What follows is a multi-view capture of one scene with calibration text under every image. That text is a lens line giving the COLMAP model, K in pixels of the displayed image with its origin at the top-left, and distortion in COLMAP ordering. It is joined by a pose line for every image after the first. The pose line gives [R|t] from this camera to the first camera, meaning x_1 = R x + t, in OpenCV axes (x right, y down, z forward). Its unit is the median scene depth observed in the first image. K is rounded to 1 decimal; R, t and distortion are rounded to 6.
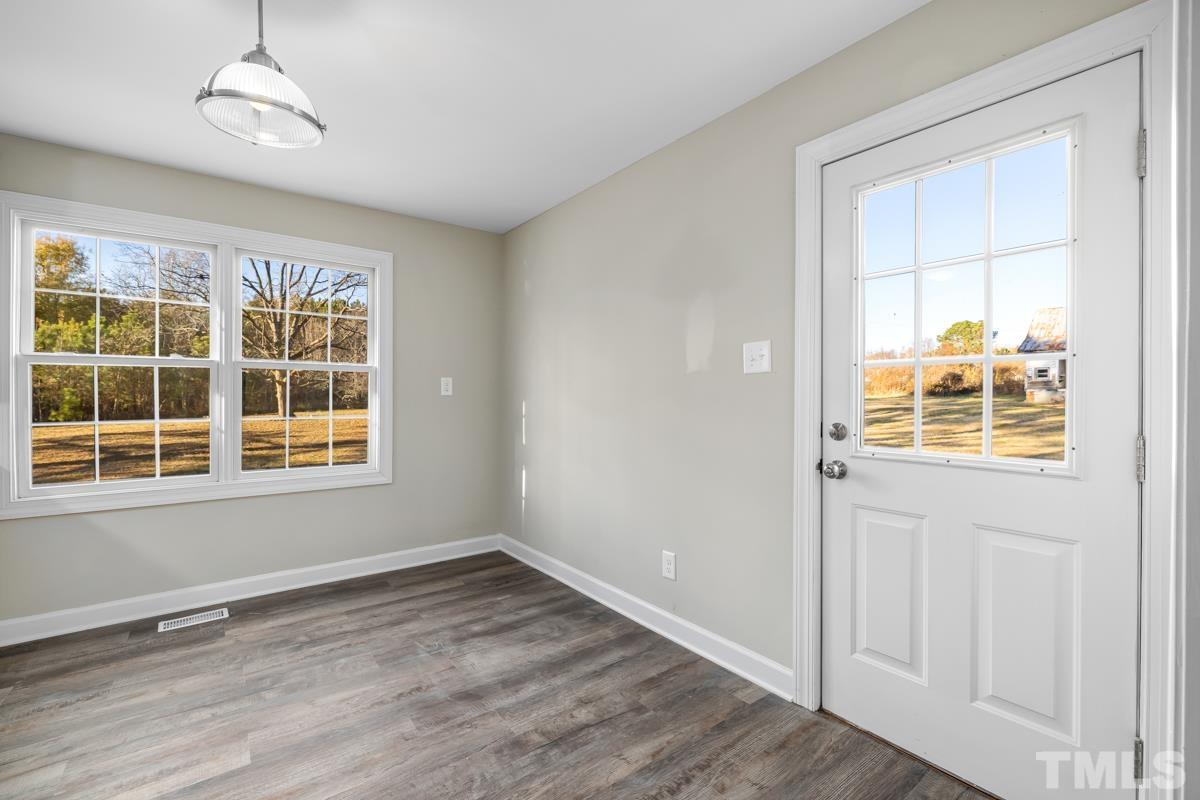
lens RADIAL K [[505.3, 0, 585.8], [0, 505.3, 402.3], [0, 0, 1]] dist [-0.001309, 0.000003]
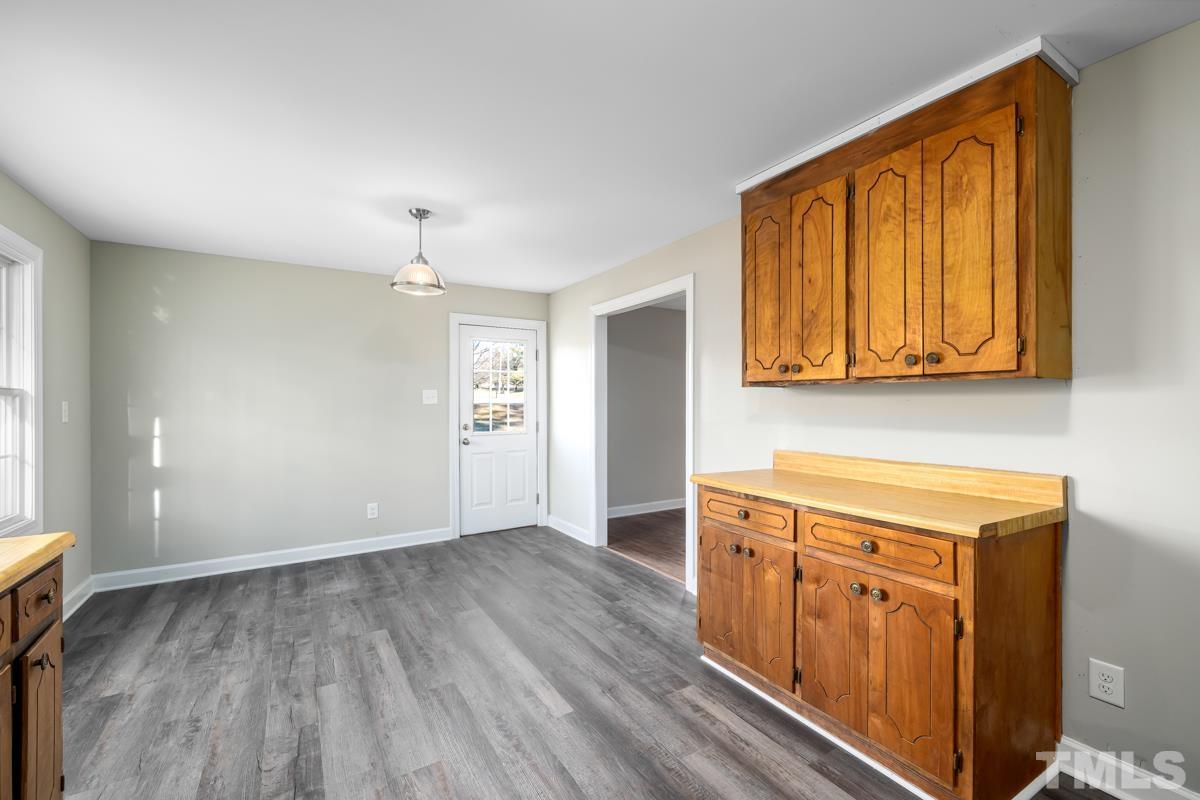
lens RADIAL K [[505.3, 0, 596.6], [0, 505.3, 404.6], [0, 0, 1]] dist [-0.001309, 0.000003]
pose [[0.097901, -0.013105, 0.995110, -1.617509], [0.011868, 0.999858, 0.012000, -0.065604], [-0.995125, 0.010635, 0.098042, 0.045744]]
